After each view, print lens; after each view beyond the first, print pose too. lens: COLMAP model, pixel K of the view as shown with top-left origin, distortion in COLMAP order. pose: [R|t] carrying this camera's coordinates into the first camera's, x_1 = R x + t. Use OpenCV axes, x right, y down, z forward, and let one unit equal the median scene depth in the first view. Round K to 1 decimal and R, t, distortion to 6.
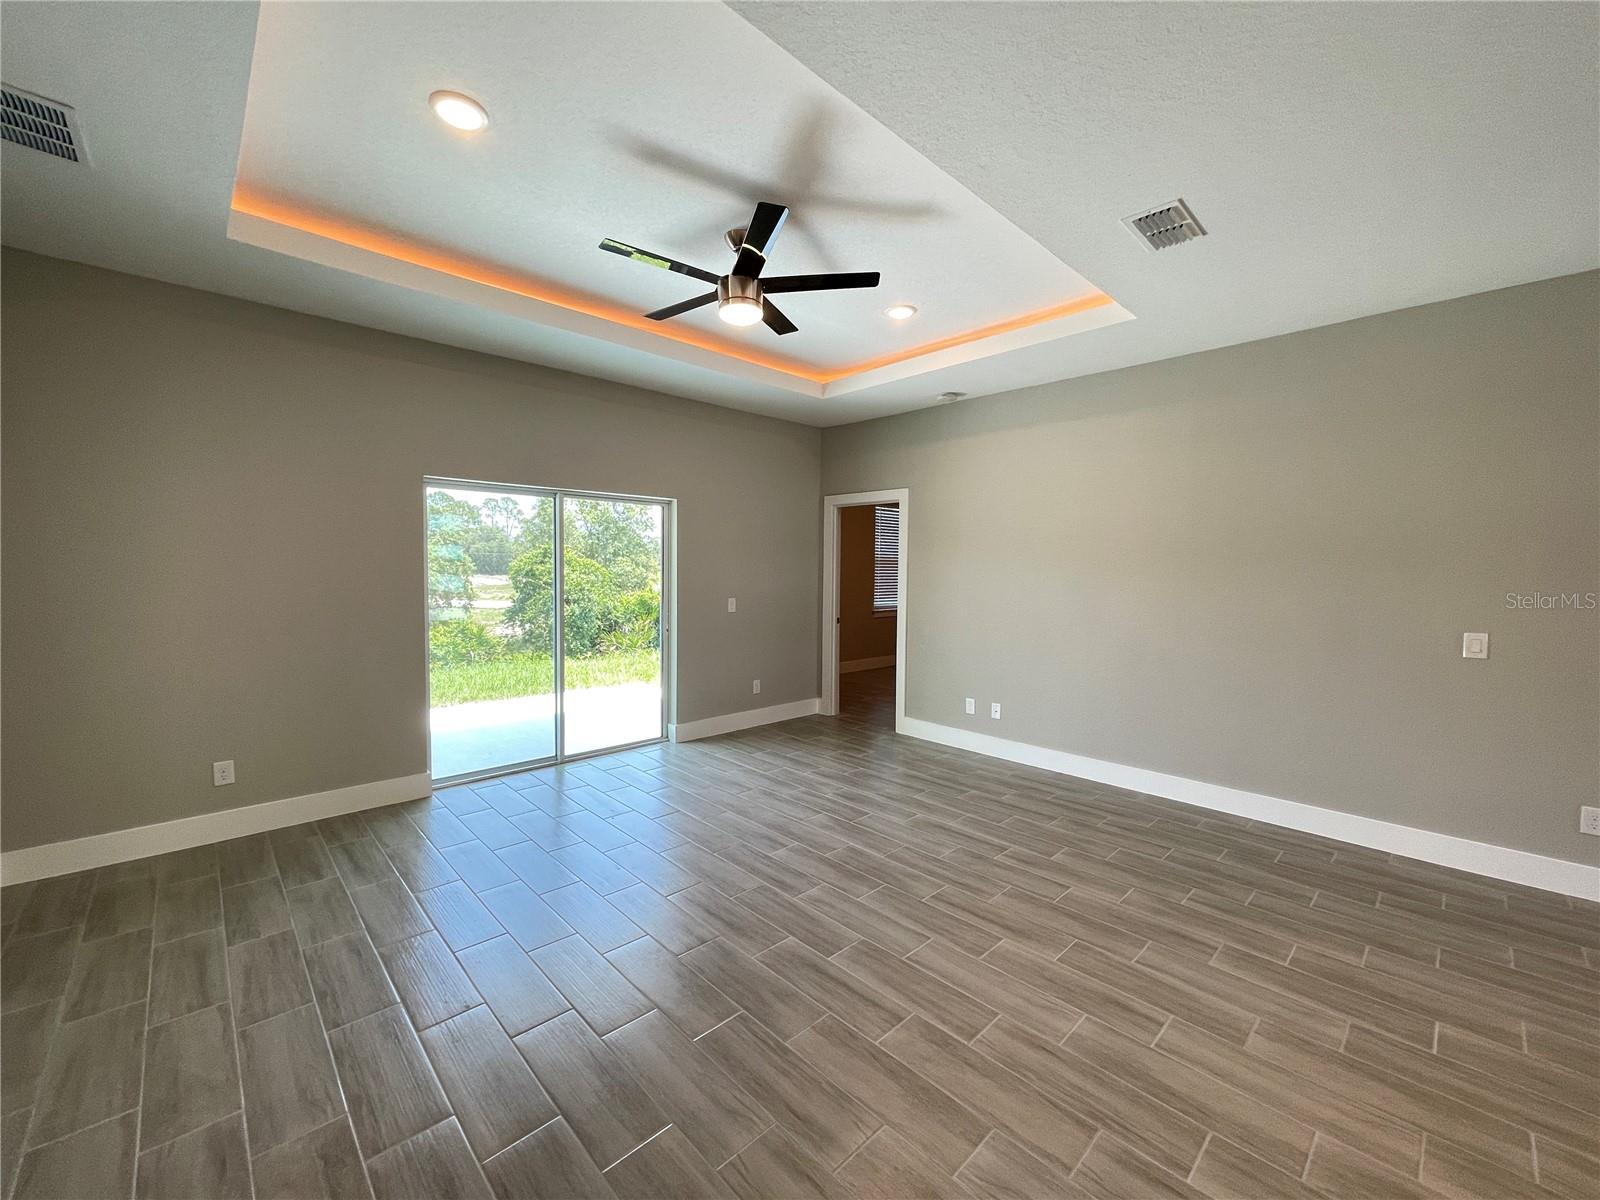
lens RADIAL K [[643.1, 0, 808.1], [0, 643.1, 605.6], [0, 0, 1]] dist [-0.000718, -0.000644]
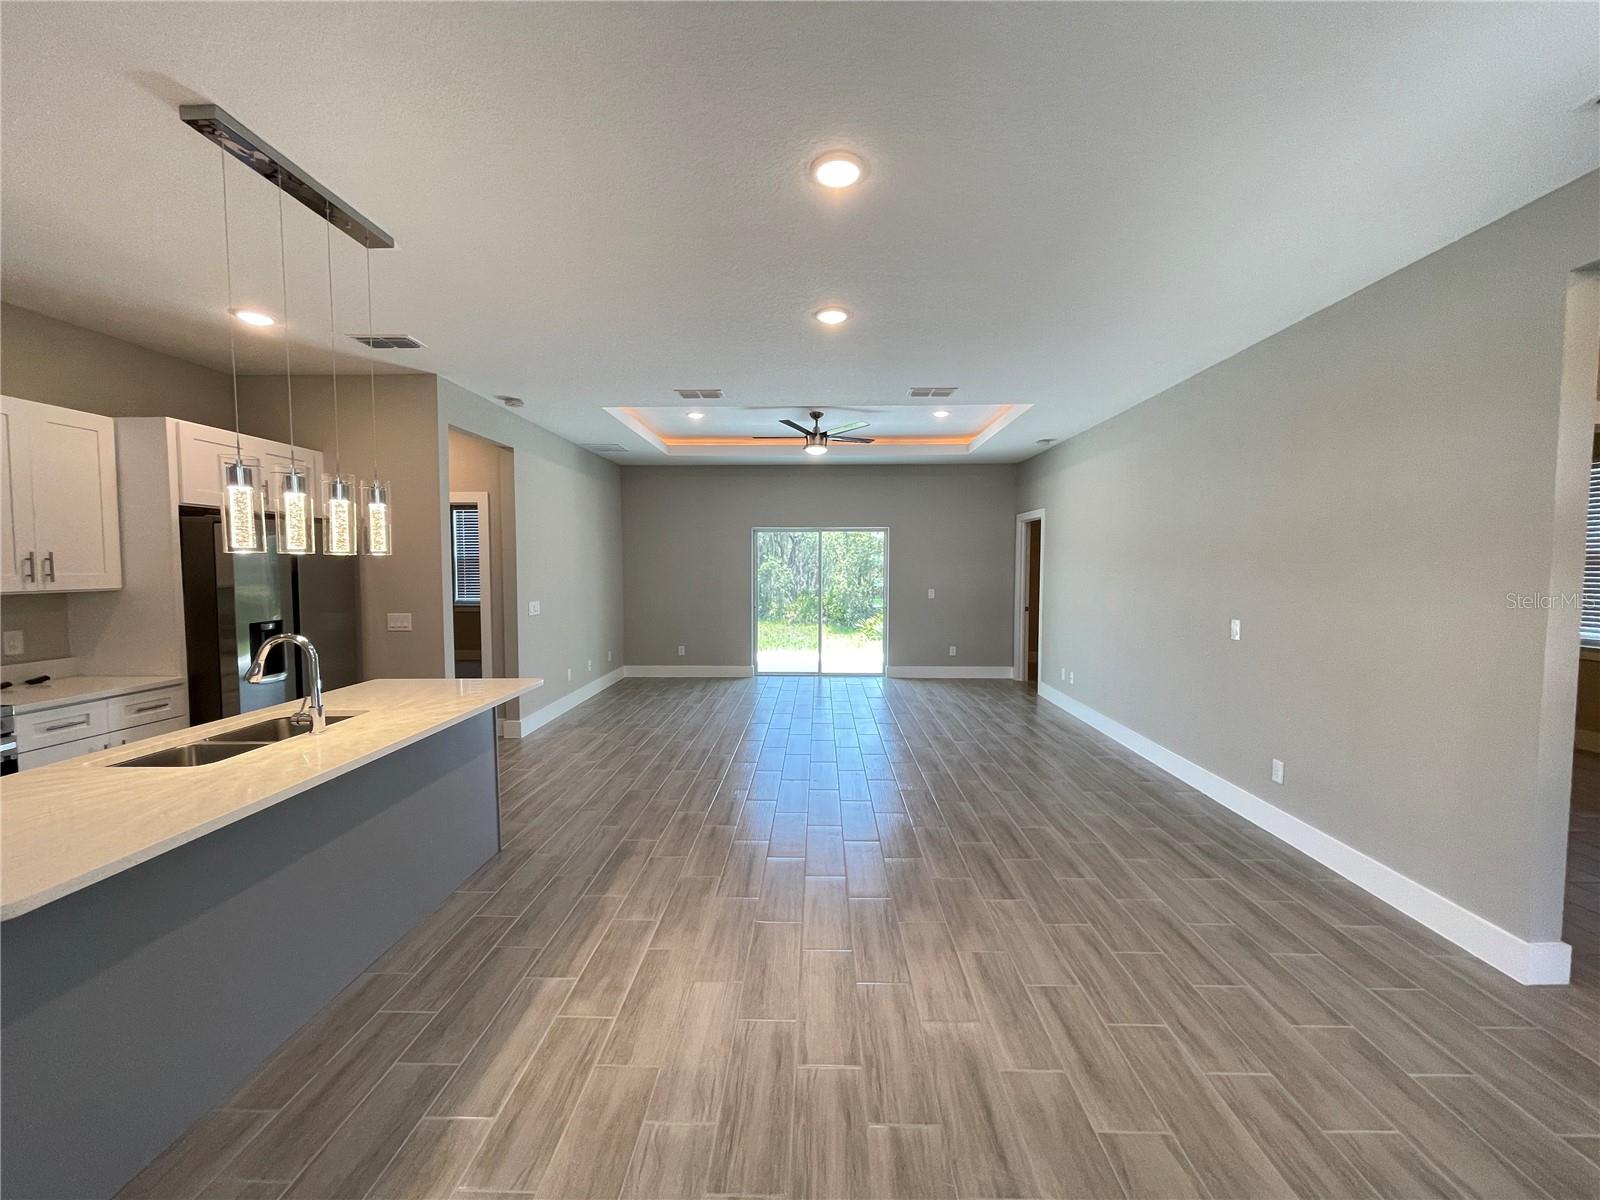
lens RADIAL K [[643.1, 0, 807.4], [0, 643.1, 595.6], [0, 0, 1]] dist [-0.000718, -0.000644]
pose [[0.703542, 0.023237, -0.710273, 0.792237], [-0.034432, 0.999406, -0.001410, 0.016476], [0.709819, 0.025448, 0.703924, -0.286484]]
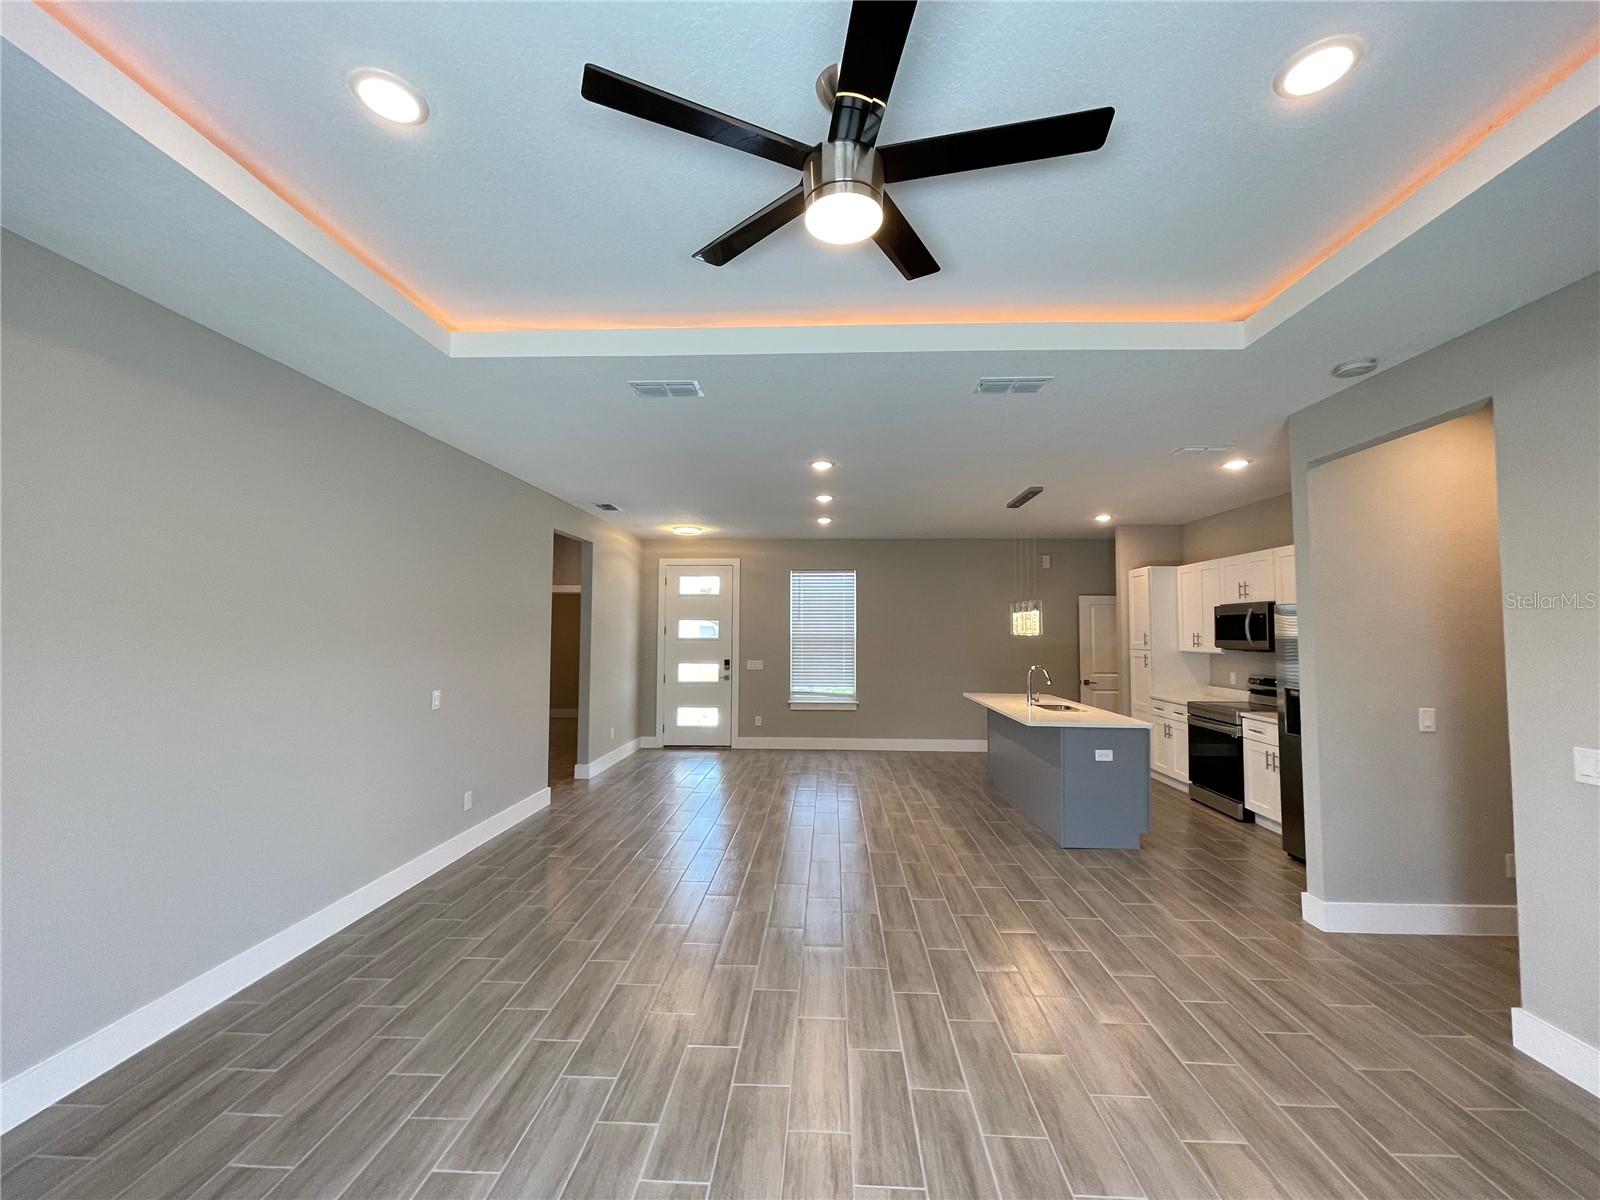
lens RADIAL K [[643.1, 0, 809.4], [0, 643.1, 588.4], [0, 0, 1]] dist [-0.000718, -0.000644]
pose [[-0.693011, 0.036128, 0.720021, -0.276358], [0.030499, 0.999319, -0.020787, -0.067614], [-0.720281, 0.007554, -0.693641, 0.808292]]
